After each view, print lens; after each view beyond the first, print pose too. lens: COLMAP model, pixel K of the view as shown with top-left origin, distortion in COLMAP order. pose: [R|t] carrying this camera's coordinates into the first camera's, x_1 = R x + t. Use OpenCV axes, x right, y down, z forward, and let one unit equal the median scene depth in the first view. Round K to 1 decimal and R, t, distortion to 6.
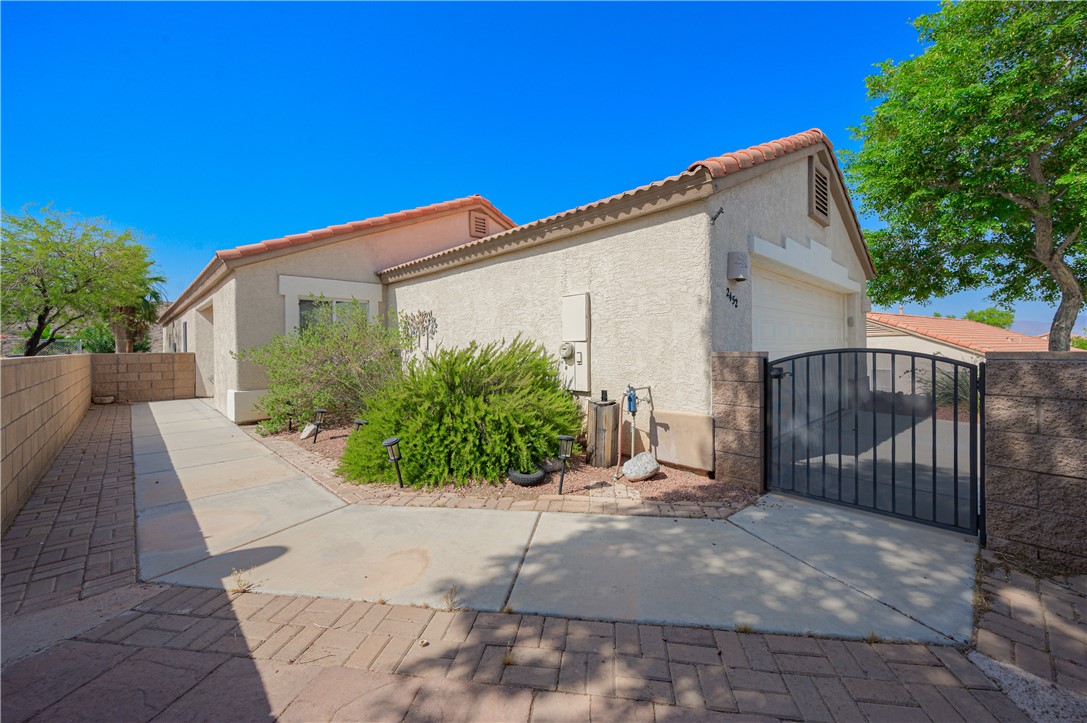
lens RADIAL K [[429.7, 0, 543.5], [0, 429.7, 361.5], [0, 0, 1]] dist [-0.000843, 0.000329]
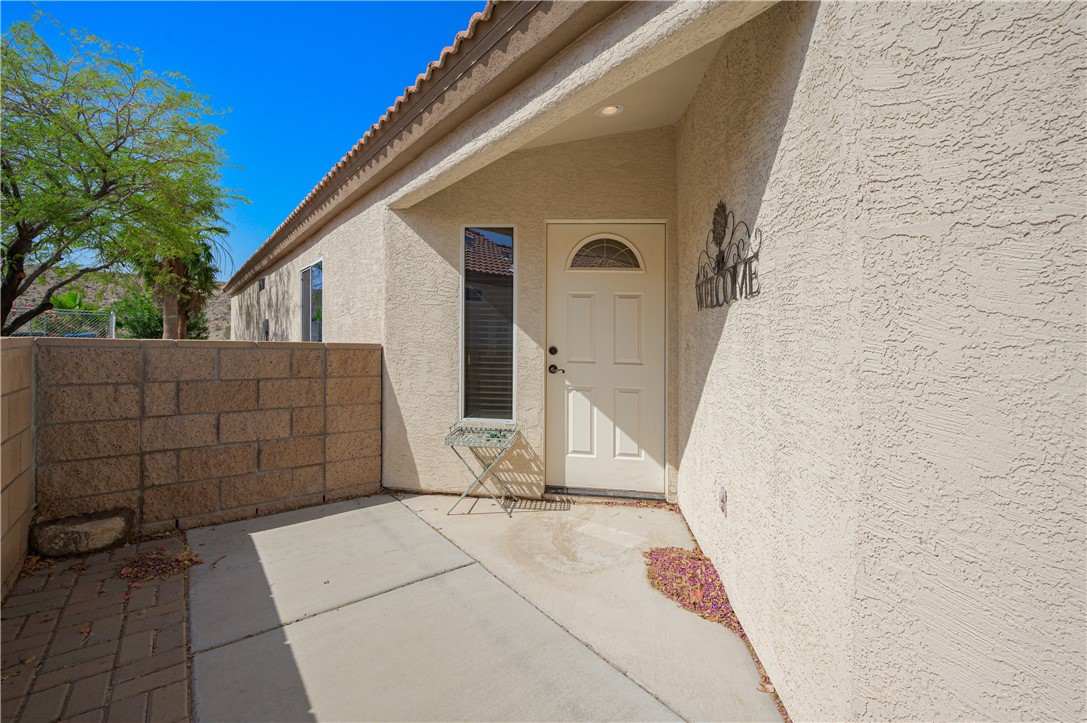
lens RADIAL K [[447.8, 0, 549.7], [0, 447.8, 372.4], [0, 0, 1]] dist [0.000411, -0.000254]
pose [[0.996179, 0.042802, -0.076128, -0.450023], [-0.040550, 0.998700, 0.030883, -0.010604], [0.077351, -0.027678, 0.996620, 0.463964]]
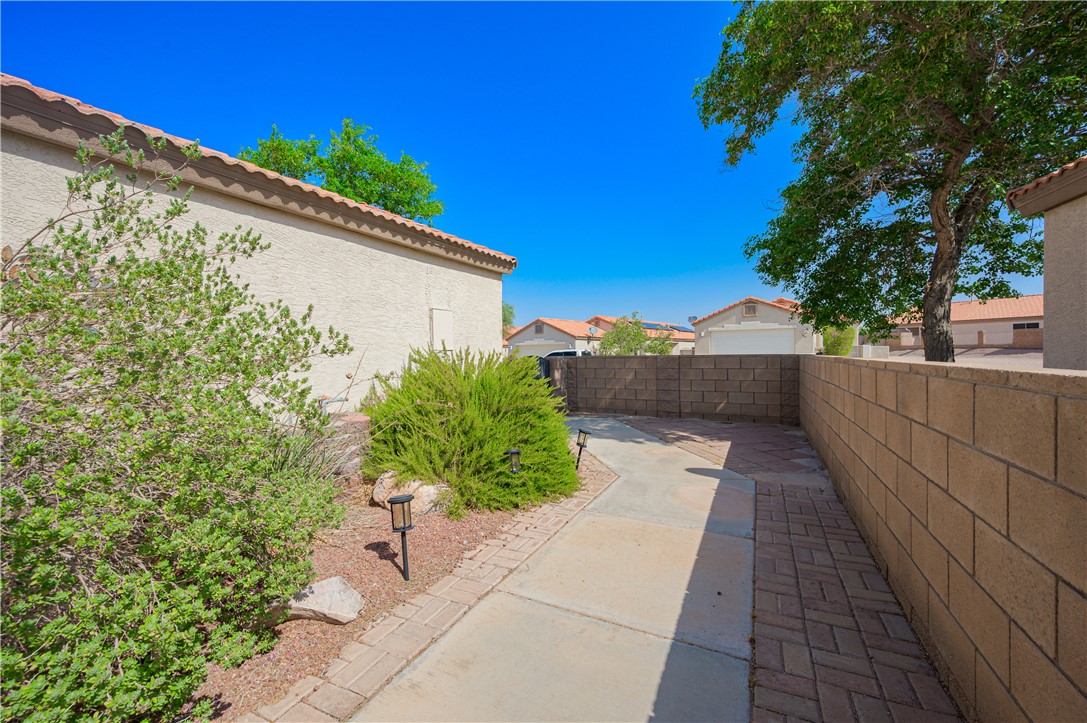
lens RADIAL K [[435.1, 0, 545.9], [0, 435.1, 365.6], [0, 0, 1]] dist [-0.000586, -0.000138]
pose [[-0.336412, 0.002100, 0.941713, -2.672482], [0.050217, 0.998615, 0.015713, -0.024048], [-0.940375, 0.052576, -0.336051, 2.741816]]
